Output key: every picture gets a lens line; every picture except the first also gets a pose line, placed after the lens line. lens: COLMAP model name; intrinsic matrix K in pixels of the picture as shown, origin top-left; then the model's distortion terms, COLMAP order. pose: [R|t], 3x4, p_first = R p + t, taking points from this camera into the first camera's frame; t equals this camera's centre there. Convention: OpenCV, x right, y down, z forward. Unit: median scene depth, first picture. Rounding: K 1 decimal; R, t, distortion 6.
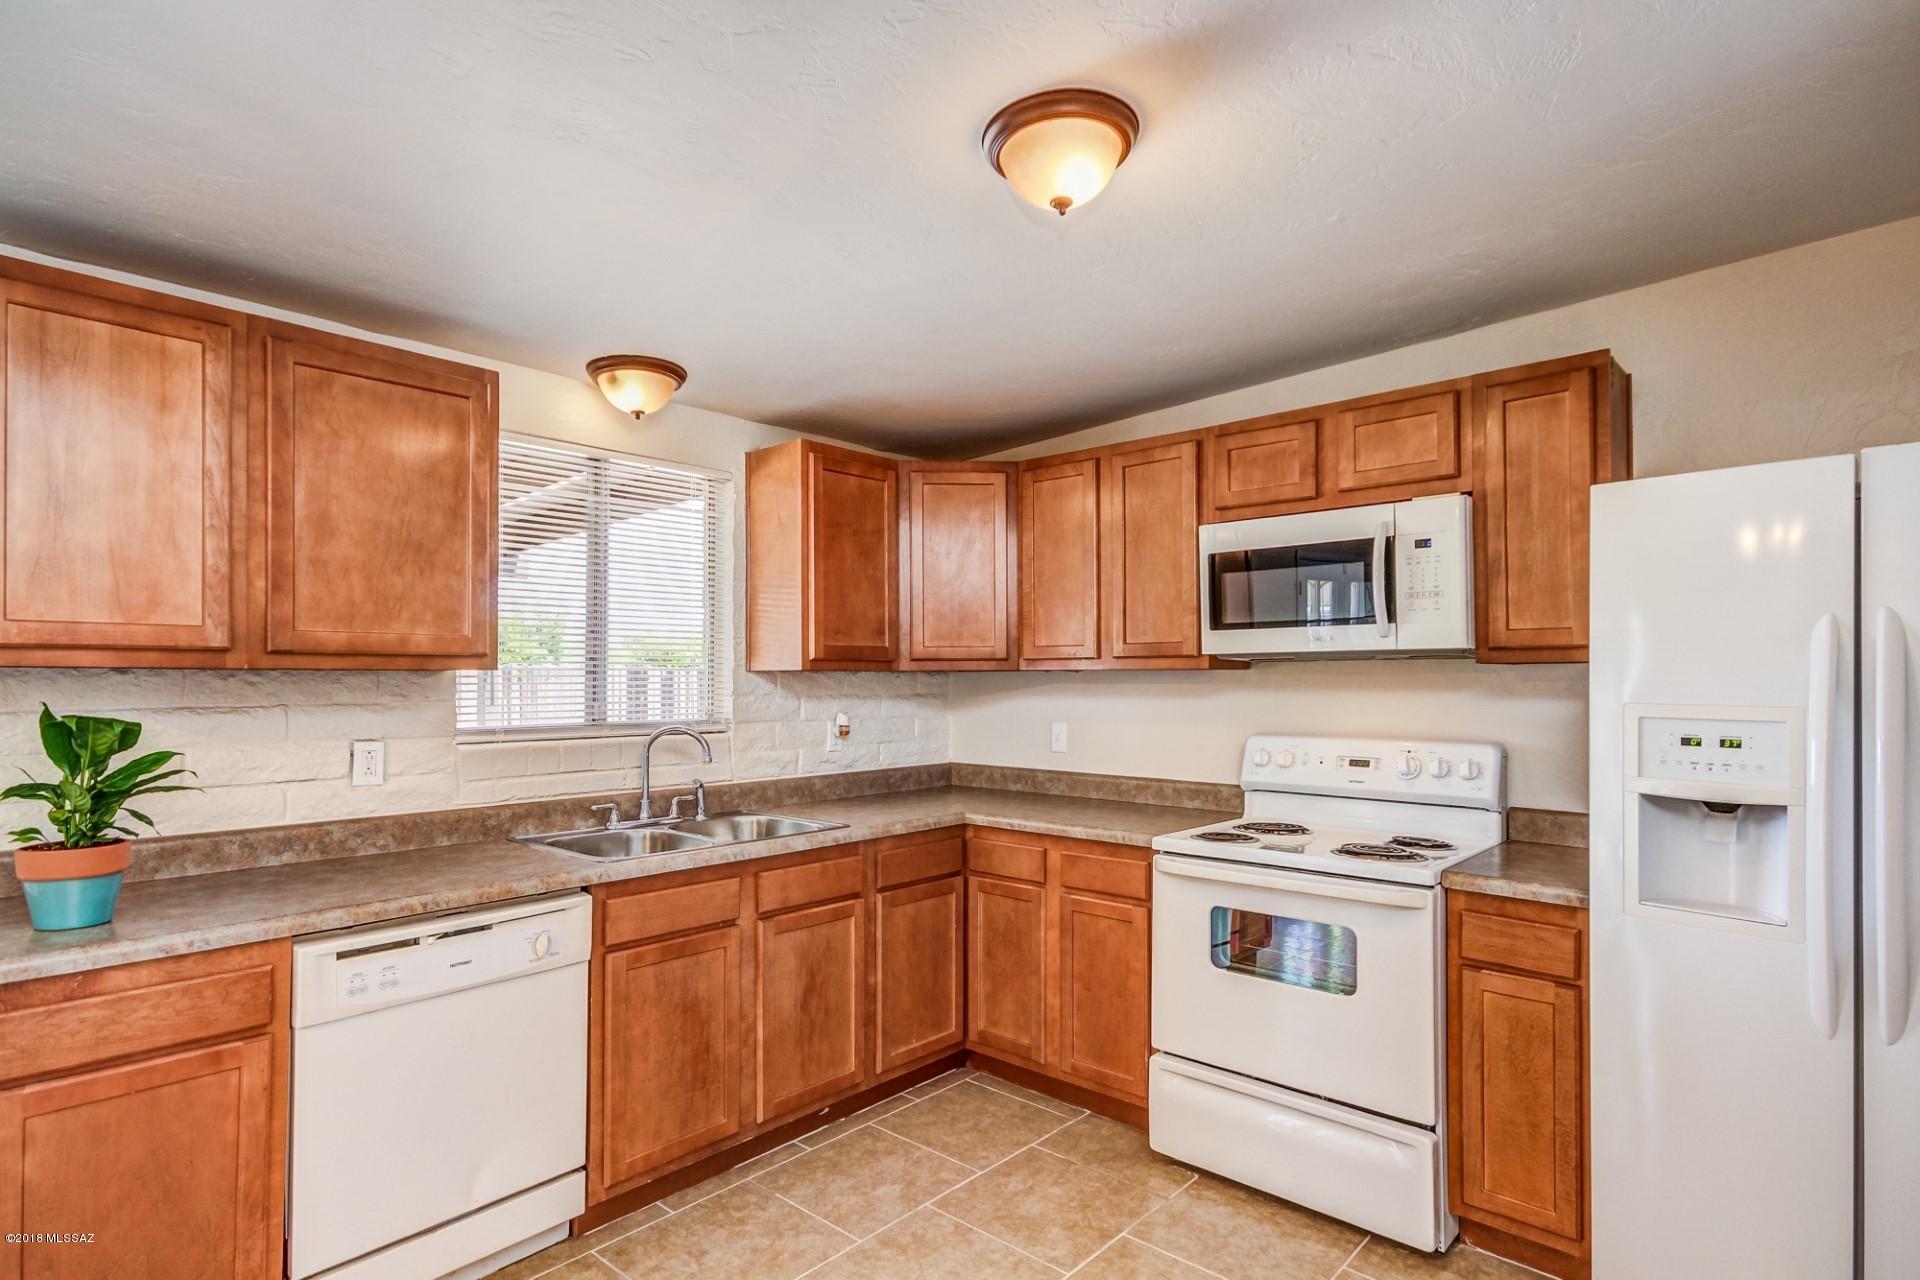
lens RADIAL K [[1001.5, 0, 908.1], [0, 1001.5, 669.5], [0, 0, 1]] dist [0.010214, 0.001168]
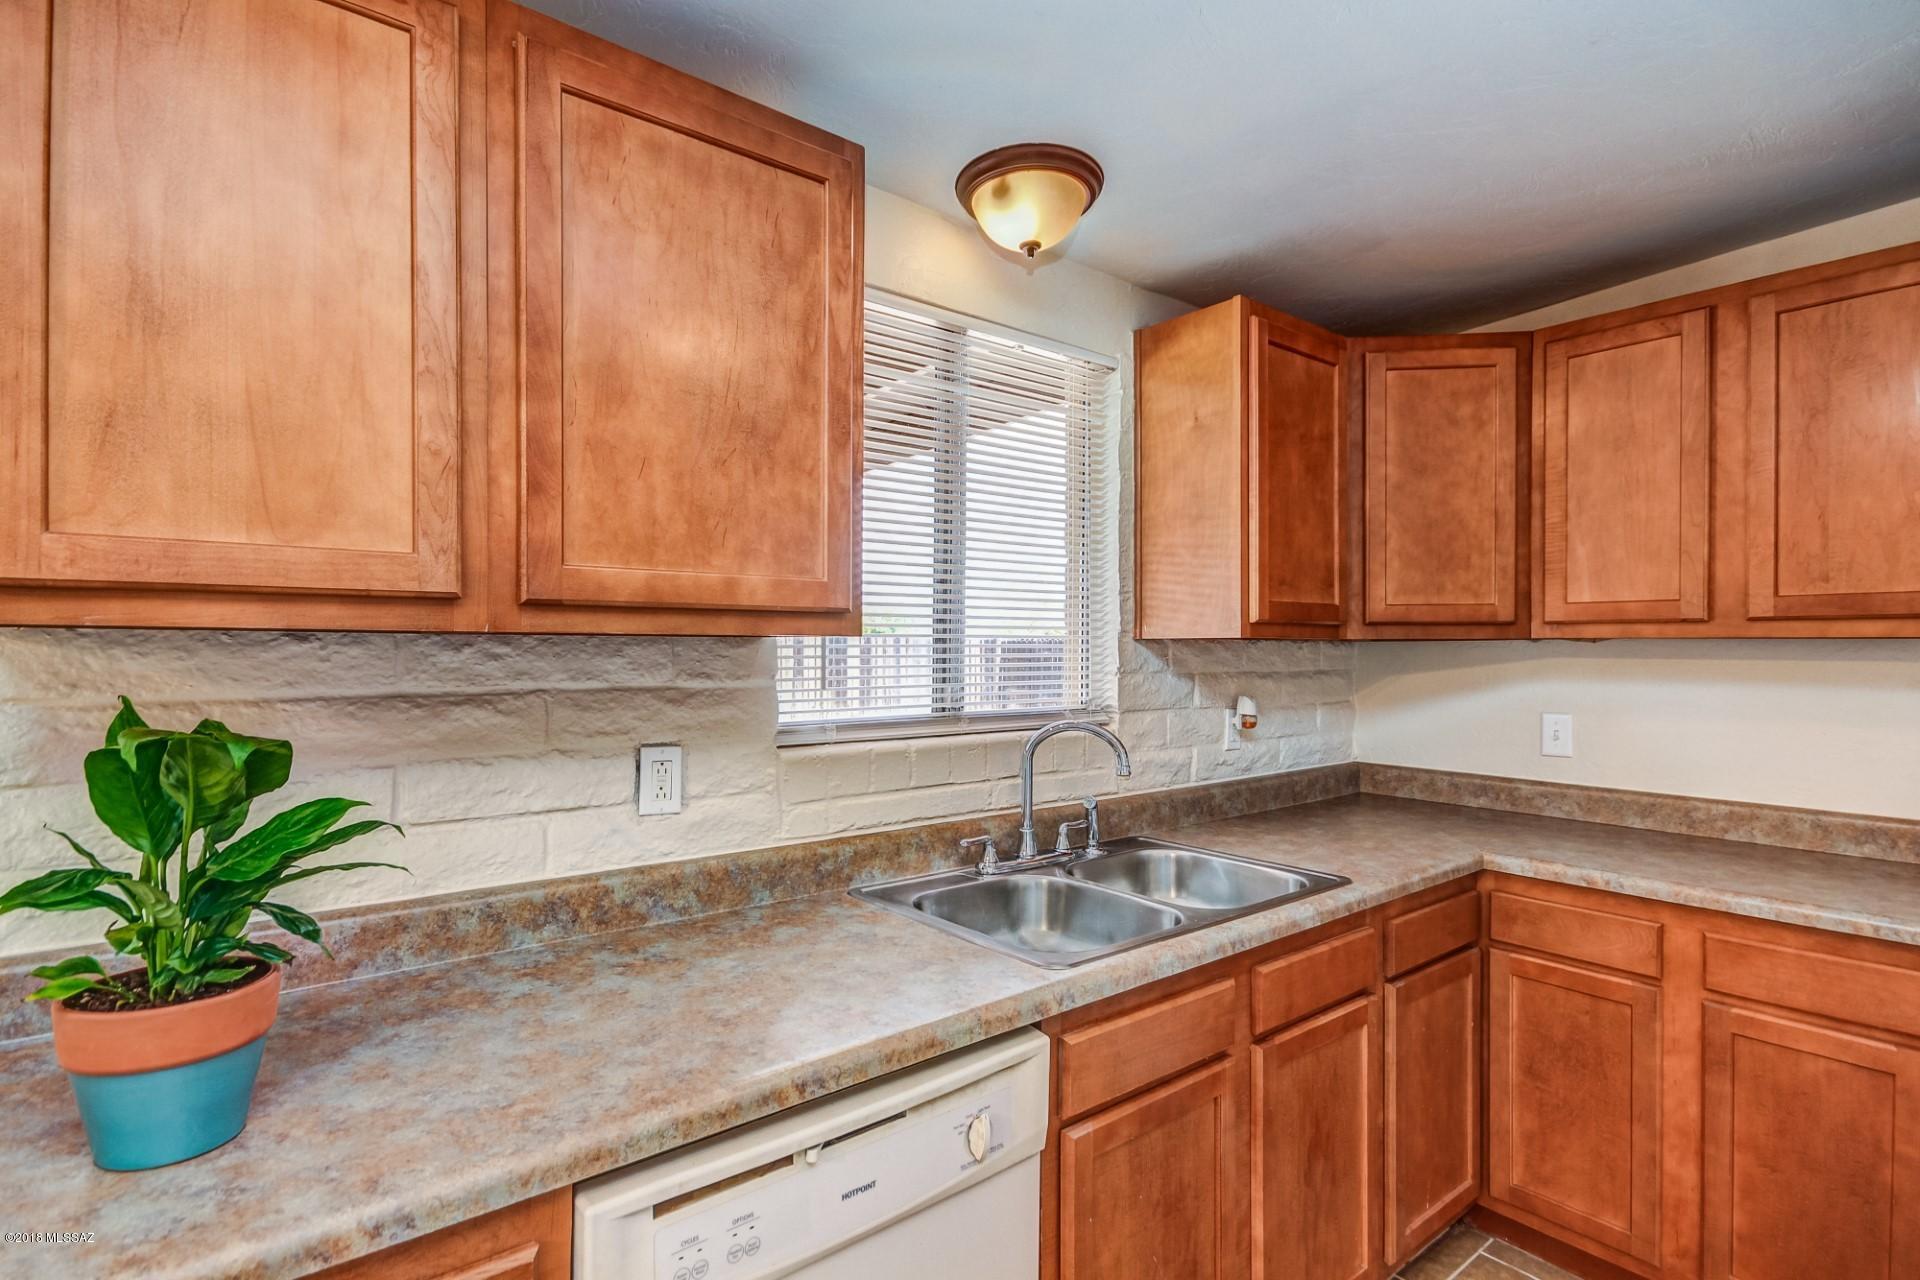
lens RADIAL K [[931.7, 0, 920.4], [0, 931.7, 651.6], [0, 0, 1]] dist [0.004084, -0.000346]
pose [[0.988241, 0.003663, -0.152858, -0.274214], [-0.001571, 0.999903, 0.013806, 0.001964], [0.152894, -0.013404, 0.988152, 0.422975]]
